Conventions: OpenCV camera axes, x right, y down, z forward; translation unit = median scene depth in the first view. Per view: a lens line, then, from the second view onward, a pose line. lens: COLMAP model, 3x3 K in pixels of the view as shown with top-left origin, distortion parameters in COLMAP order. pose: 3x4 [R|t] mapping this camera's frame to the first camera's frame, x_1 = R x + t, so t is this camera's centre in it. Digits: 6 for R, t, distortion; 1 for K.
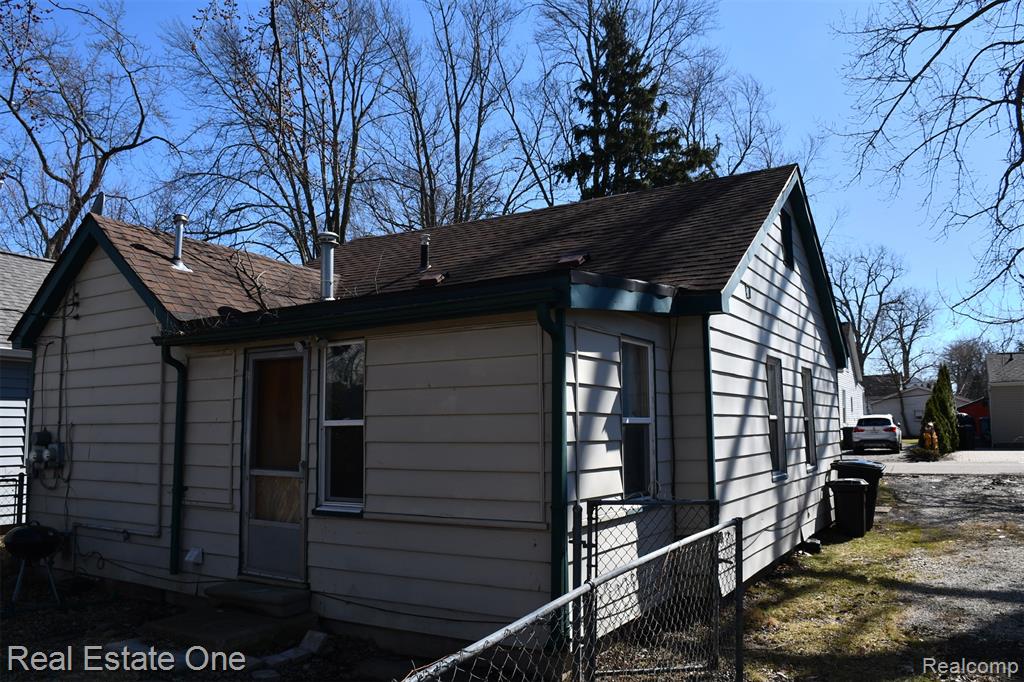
lens RADIAL K [[798.0, 0, 506.7], [0, 798.0, 342.4], [0, 0, 1]] dist [-0.157681, 0.112078]
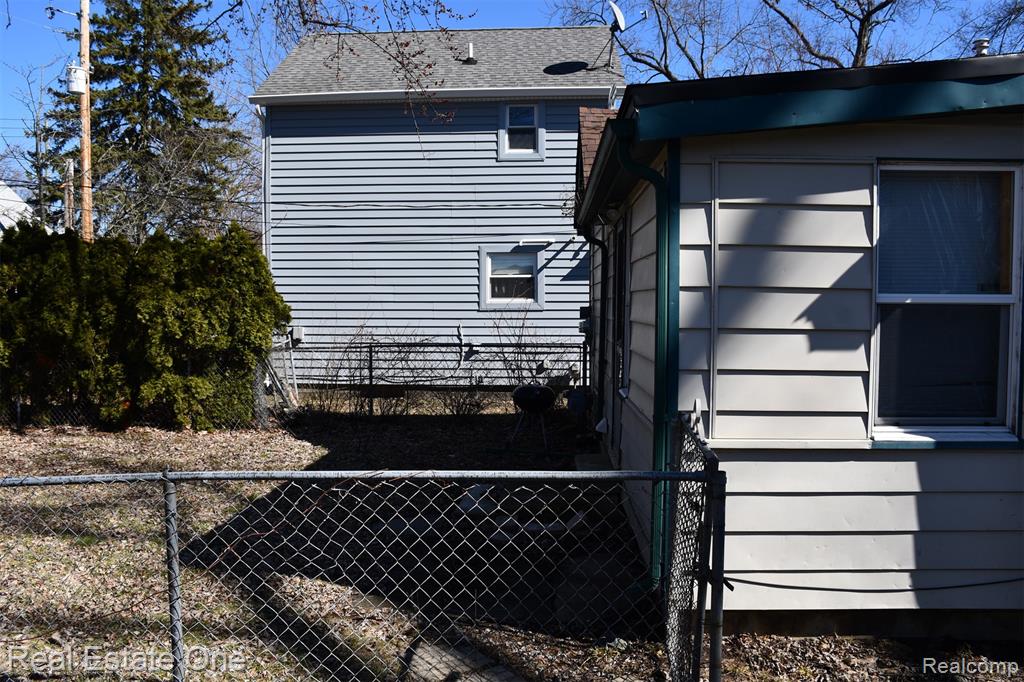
lens RADIAL K [[798.0, 0, 506.7], [0, 798.0, 342.4], [0, 0, 1]] dist [-0.157681, 0.112078]
pose [[0.506885, 0.052645, -0.860405, 0.424697], [0.088308, 0.989711, 0.112581, 0.030156], [0.857478, -0.133046, 0.497021, 0.353059]]
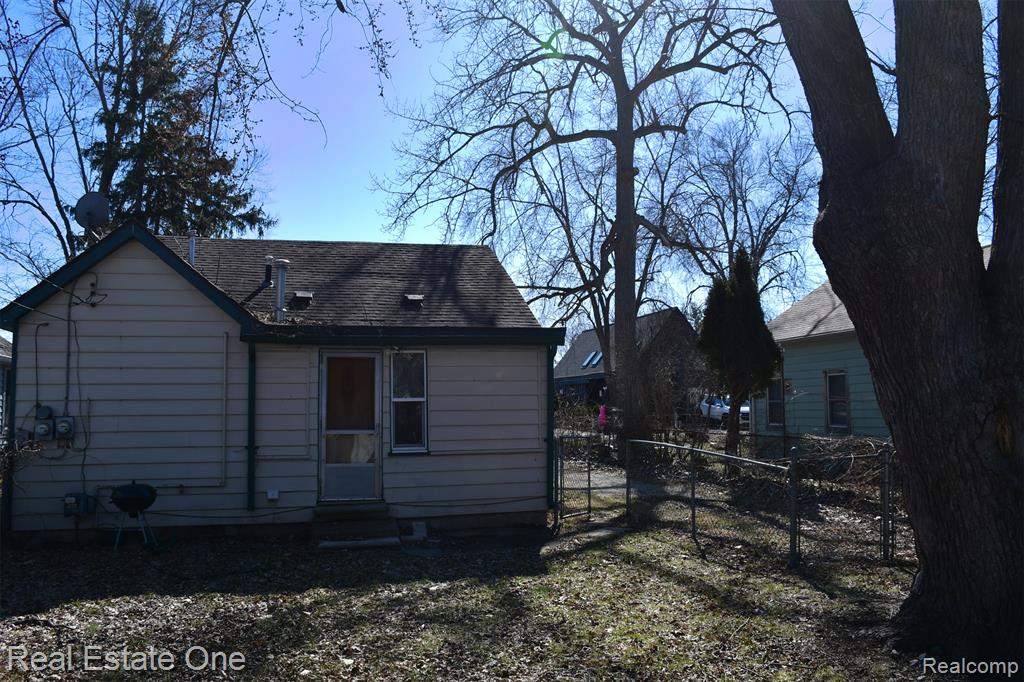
lens RADIAL K [[799.9, 0, 507.1], [0, 799.9, 342.2], [0, 0, 1]] dist [-0.158725, 0.116842]
pose [[0.682429, 0.062623, 0.728264, -1.066141], [-0.073381, 0.997159, -0.016982, -0.003724], [-0.727259, -0.041851, 0.685086, -0.239042]]
